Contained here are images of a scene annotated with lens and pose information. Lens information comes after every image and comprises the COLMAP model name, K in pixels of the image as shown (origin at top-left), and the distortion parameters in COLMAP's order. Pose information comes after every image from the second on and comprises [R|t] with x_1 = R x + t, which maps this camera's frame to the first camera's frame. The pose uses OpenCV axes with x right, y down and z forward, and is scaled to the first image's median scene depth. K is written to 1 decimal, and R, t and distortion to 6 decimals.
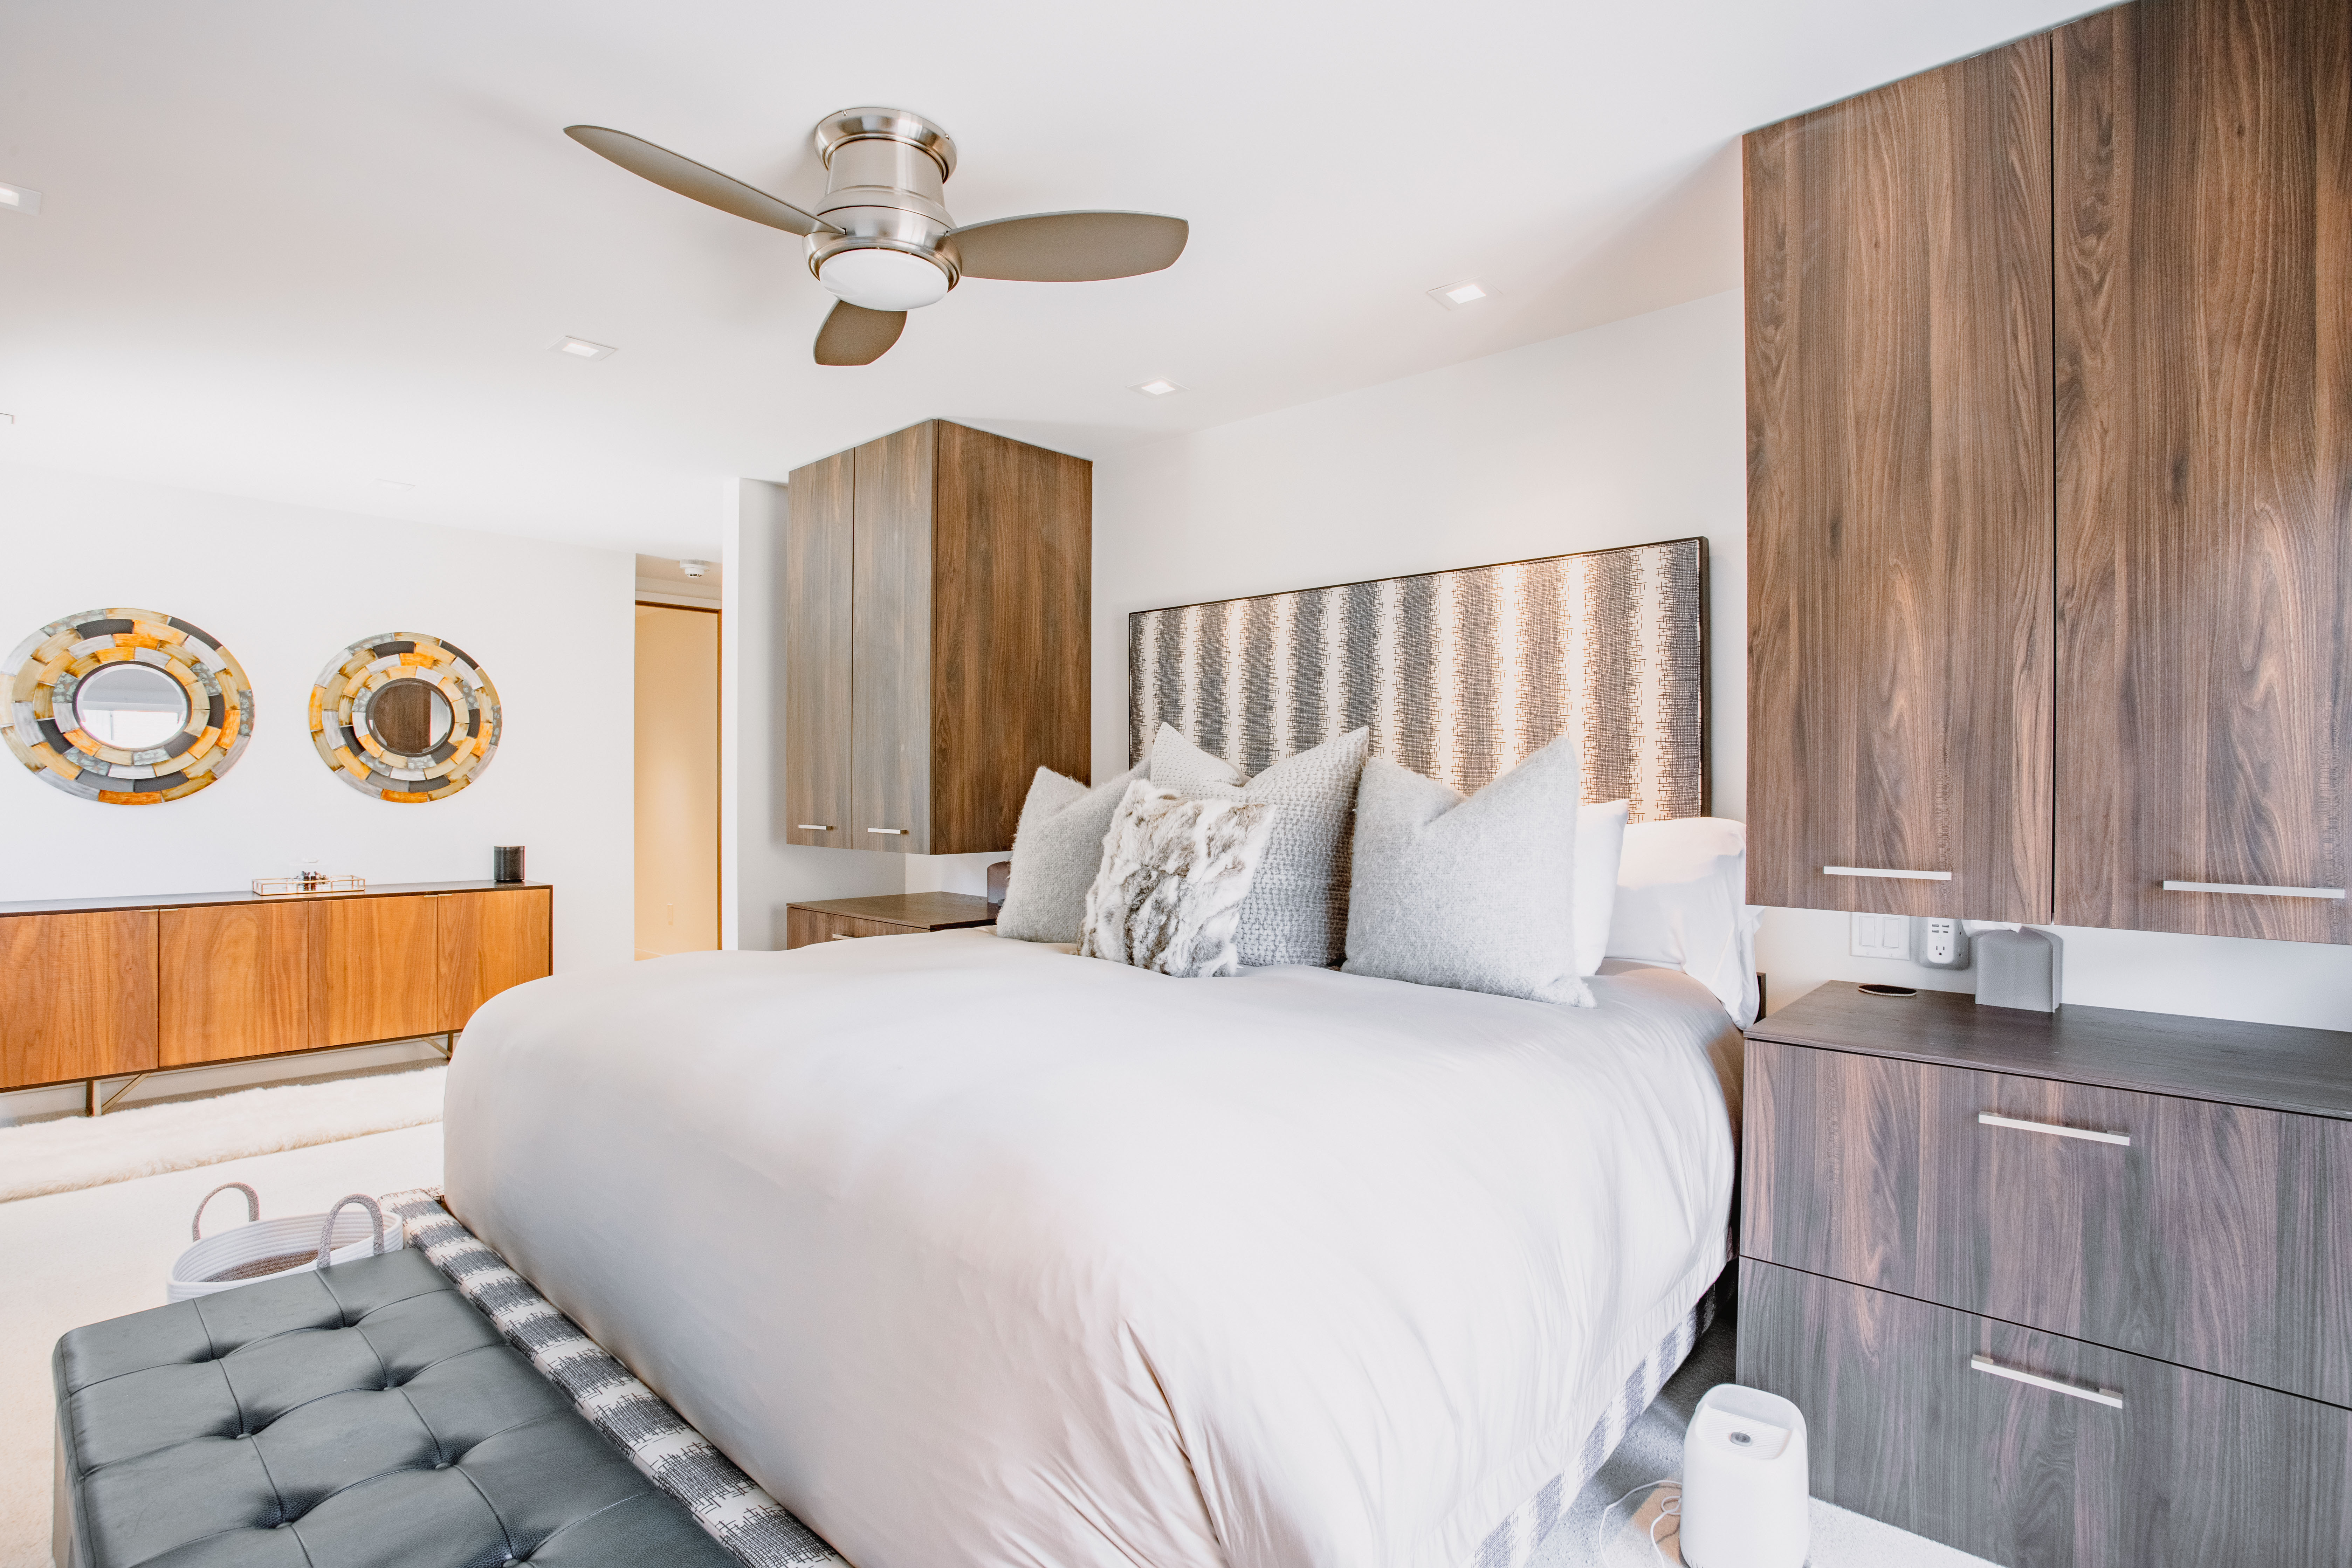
lens RADIAL K [[1144.3, 0, 1162.0], [0, 1144.3, 782.8], [0, 0, 1]] dist [-0.035093, 0.011340]
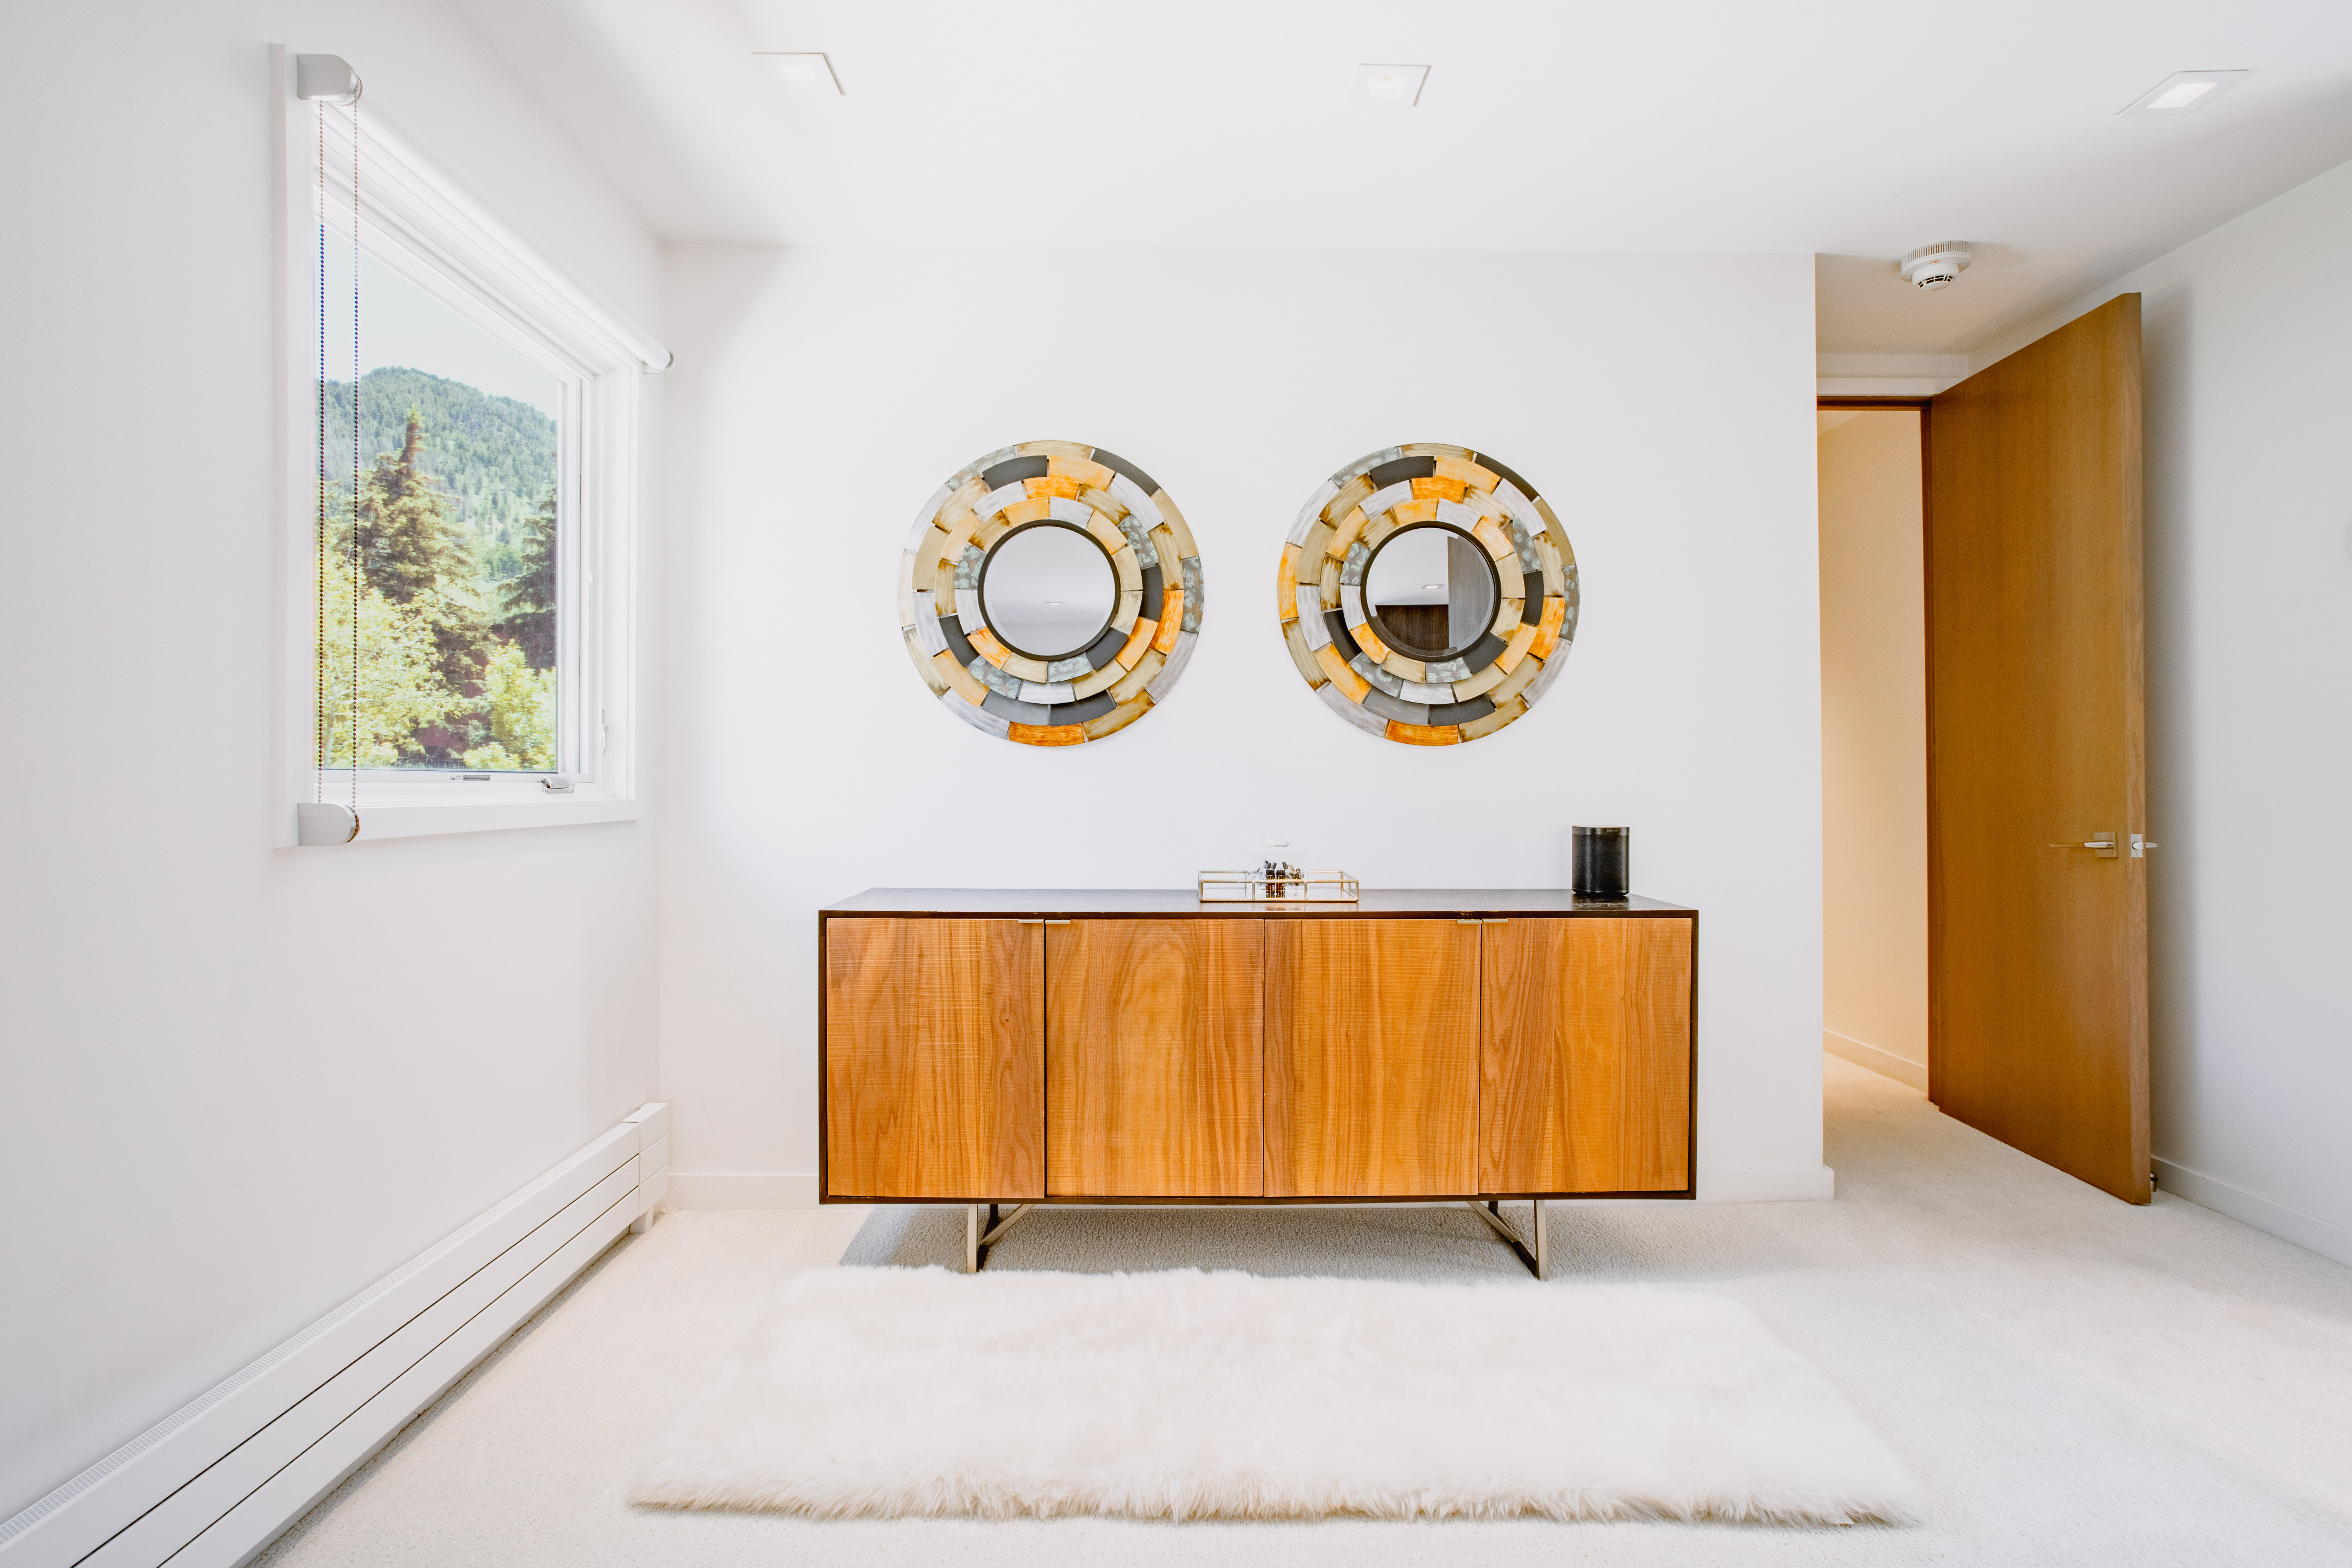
lens RADIAL K [[1144.3, 0, 1155.4], [0, 1144.3, 785.6], [0, 0, 1]] dist [-0.035093, 0.011340]
pose [[0.681370, -0.004860, -0.731923, -0.383790], [0.007318, 0.999973, 0.000172, 0.040556], [0.731902, -0.005474, 0.681387, 0.572497]]
